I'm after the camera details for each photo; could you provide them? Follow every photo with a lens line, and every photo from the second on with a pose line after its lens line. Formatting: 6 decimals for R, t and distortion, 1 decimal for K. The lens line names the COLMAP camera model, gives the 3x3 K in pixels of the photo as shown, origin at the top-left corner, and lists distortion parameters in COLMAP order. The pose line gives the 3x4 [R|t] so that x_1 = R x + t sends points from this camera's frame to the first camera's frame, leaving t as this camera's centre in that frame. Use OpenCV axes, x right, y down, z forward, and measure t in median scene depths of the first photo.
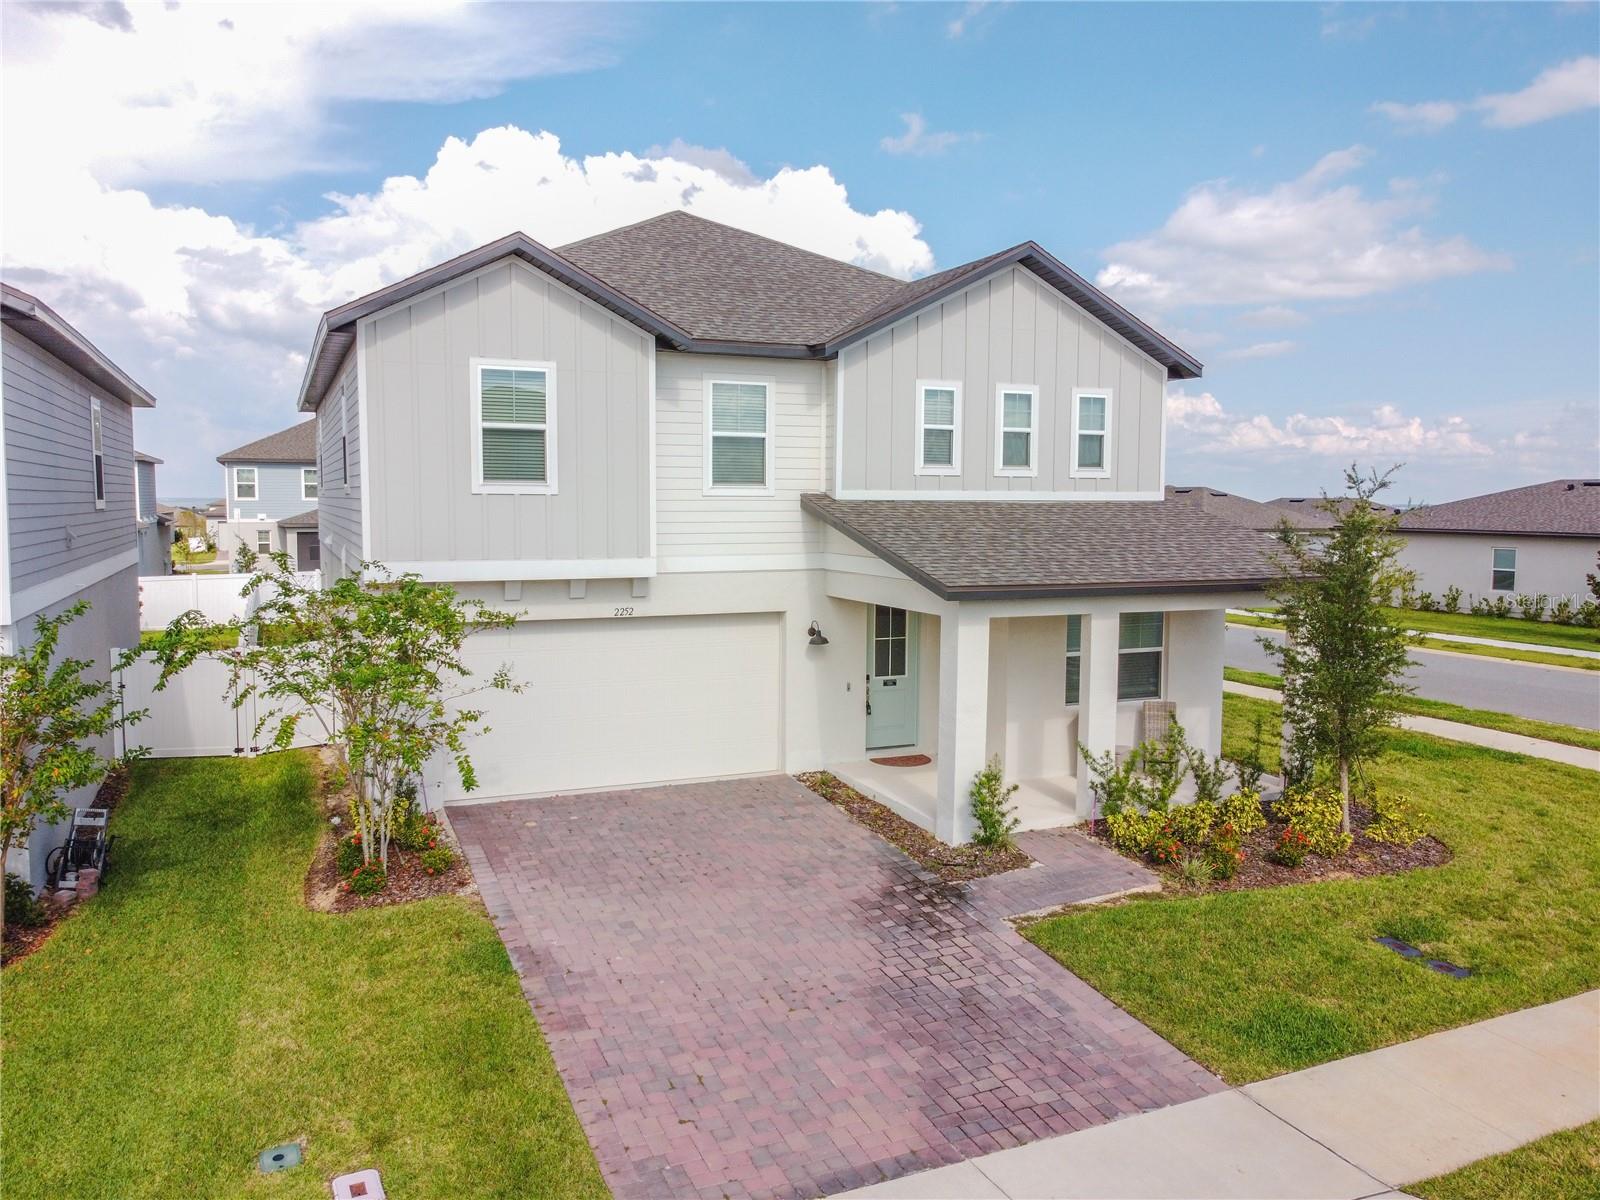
lens RADIAL K [[1218.7, 0, 793.1], [0, 1218.7, 604.9], [0, 0, 1]] dist [-0.001526, -0.001030]
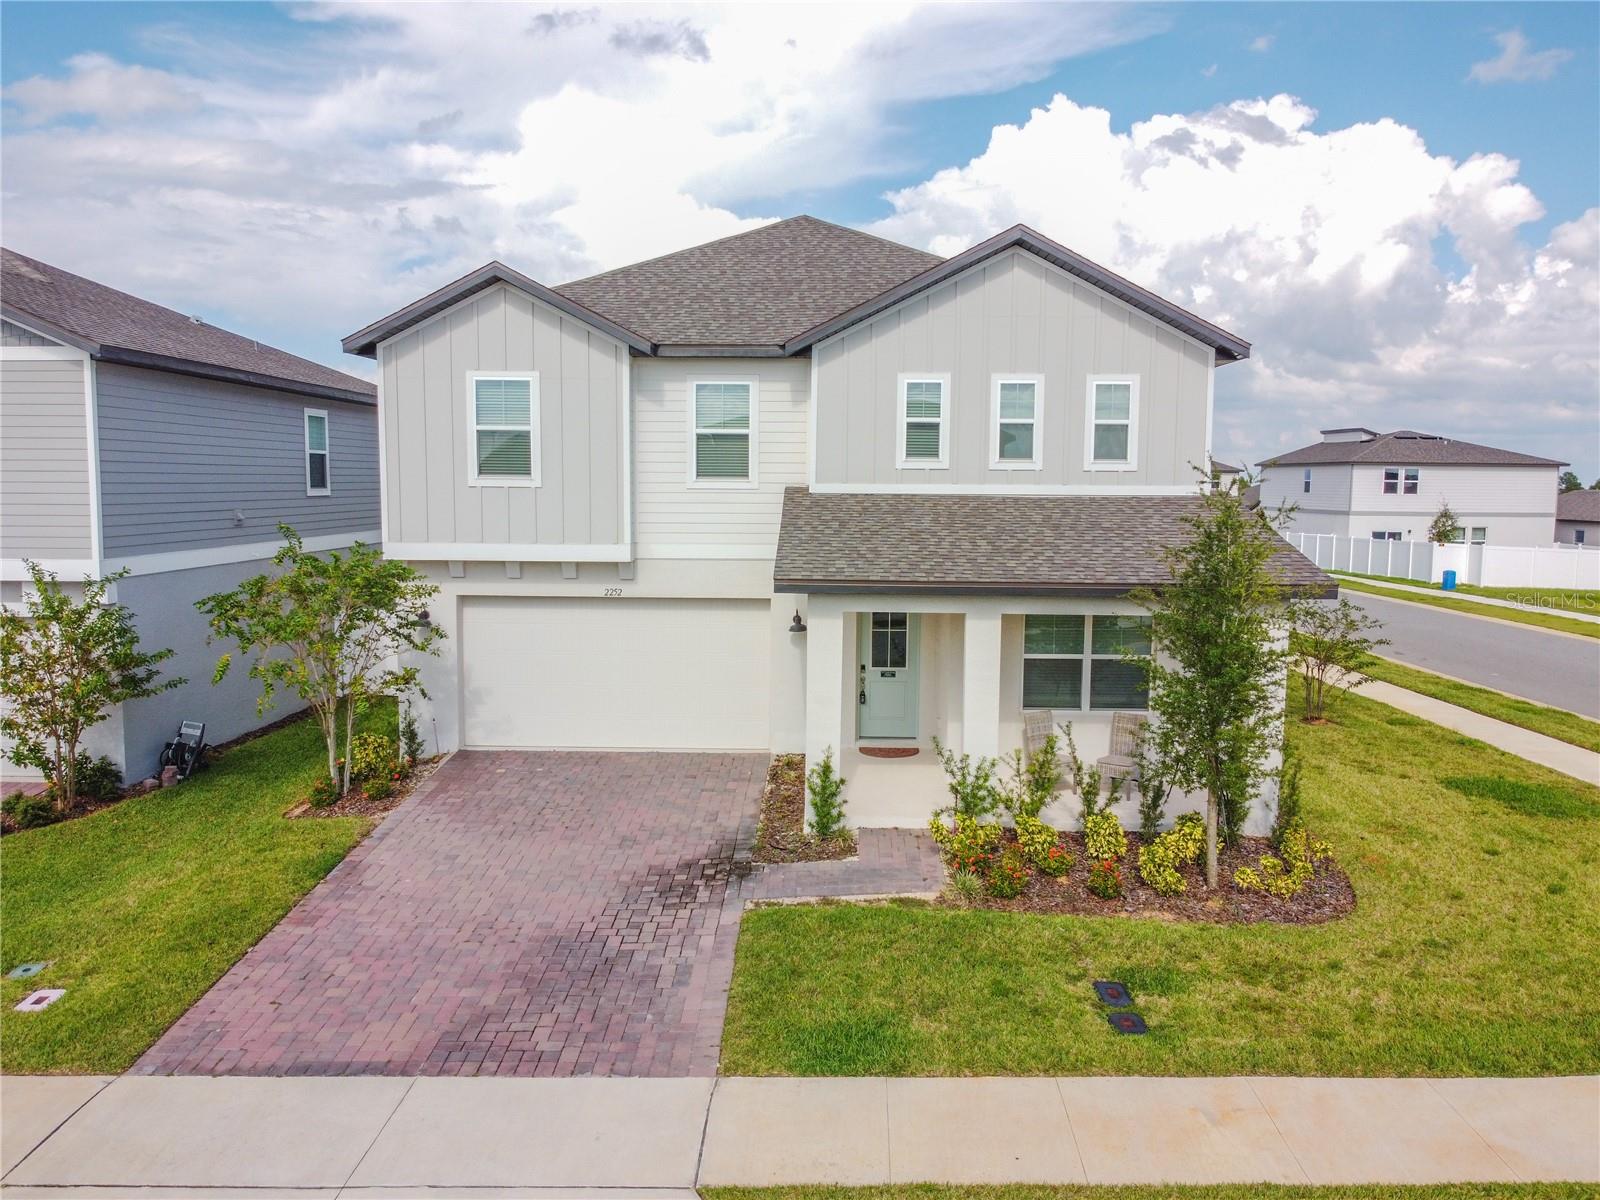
lens RADIAL K [[1218.7, 0, 793.1], [0, 1218.7, 604.9], [0, 0, 1]] dist [-0.001526, -0.001030]
pose [[0.906202, 0.046082, -0.420326, 0.485715], [-0.040028, 0.998929, 0.023219, -0.015364], [0.420945, -0.004216, 0.907076, 0.057073]]
